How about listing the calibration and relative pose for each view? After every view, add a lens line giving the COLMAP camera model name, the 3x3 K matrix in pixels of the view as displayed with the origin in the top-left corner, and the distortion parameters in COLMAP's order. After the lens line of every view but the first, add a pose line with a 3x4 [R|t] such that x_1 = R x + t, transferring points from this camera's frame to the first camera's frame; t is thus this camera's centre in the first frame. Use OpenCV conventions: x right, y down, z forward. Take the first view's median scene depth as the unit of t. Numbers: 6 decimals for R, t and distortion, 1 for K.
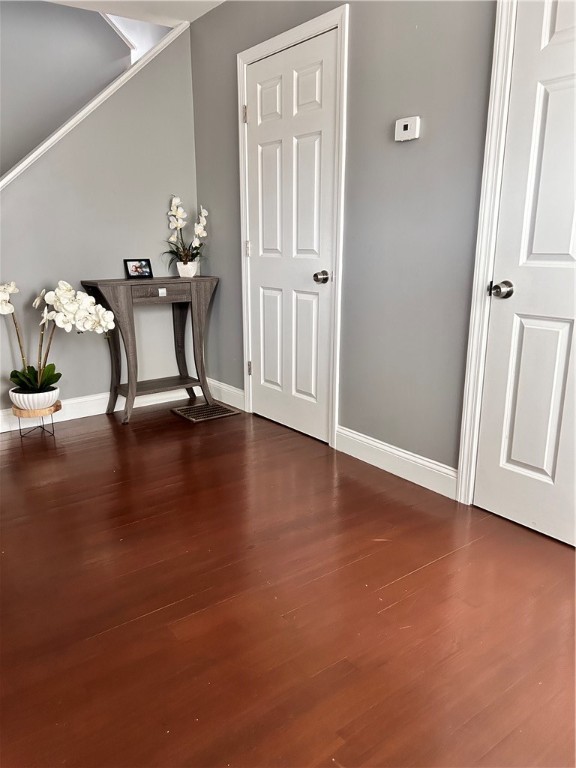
lens RADIAL K [[578.5, 0, 287.5], [0, 578.5, 386.6], [0, 0, 1]] dist [-0.012479, -0.018131]
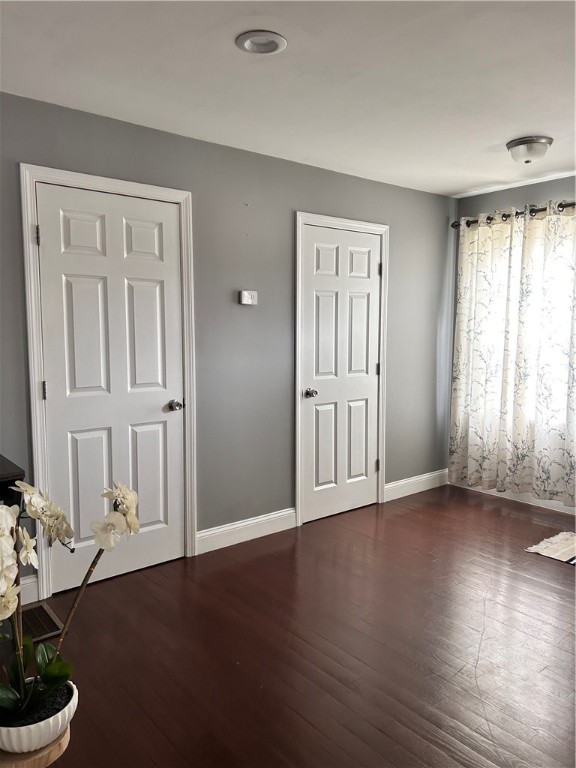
lens RADIAL K [[578.5, 0, 288.3], [0, 578.5, 384.7], [0, 0, 1]] dist [-0.012479, -0.018131]
pose [[-0.062189, -0.064132, 0.996002, -1.114852], [0.262390, 0.961779, 0.078312, -0.272252], [-0.962956, 0.266211, -0.042984, 0.872970]]
